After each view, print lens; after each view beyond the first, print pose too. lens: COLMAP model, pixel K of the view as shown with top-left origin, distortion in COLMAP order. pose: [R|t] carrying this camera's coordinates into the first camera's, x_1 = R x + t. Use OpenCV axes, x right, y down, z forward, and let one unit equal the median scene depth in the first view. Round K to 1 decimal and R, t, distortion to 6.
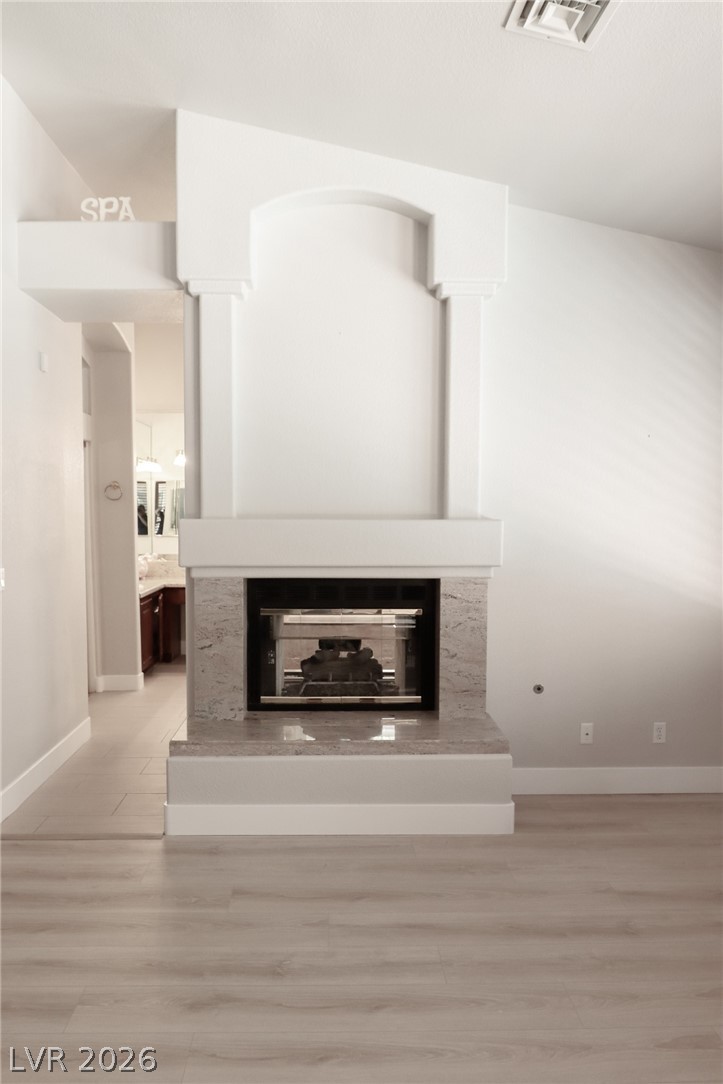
lens RADIAL K [[797.9, 0, 361.5], [0, 797.9, 554.9], [0, 0, 1]] dist [-0.029940, -0.001890]
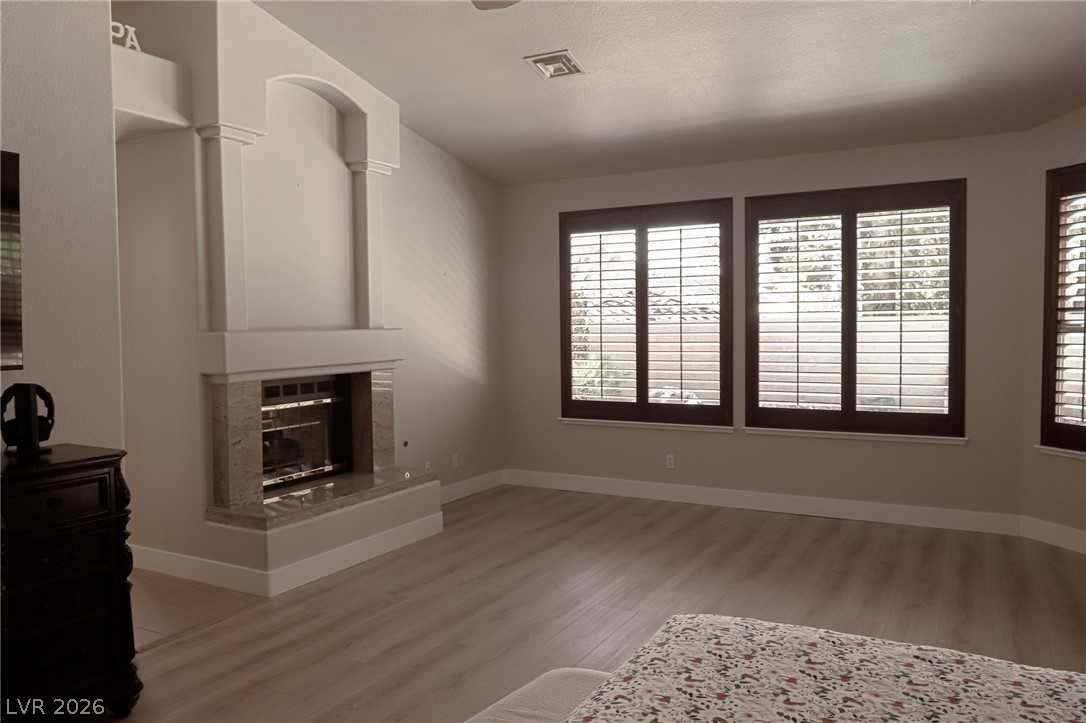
lens RADIAL K [[799.4, 0, 538.1], [0, 799.4, 357.3], [0, 0, 1]] dist [-0.029940, -0.001890]
pose [[0.512107, -0.047329, 0.857617, -0.947893], [0.067555, 0.997607, 0.014715, 0.004454], [-0.856261, 0.050401, 0.514079, 0.026555]]
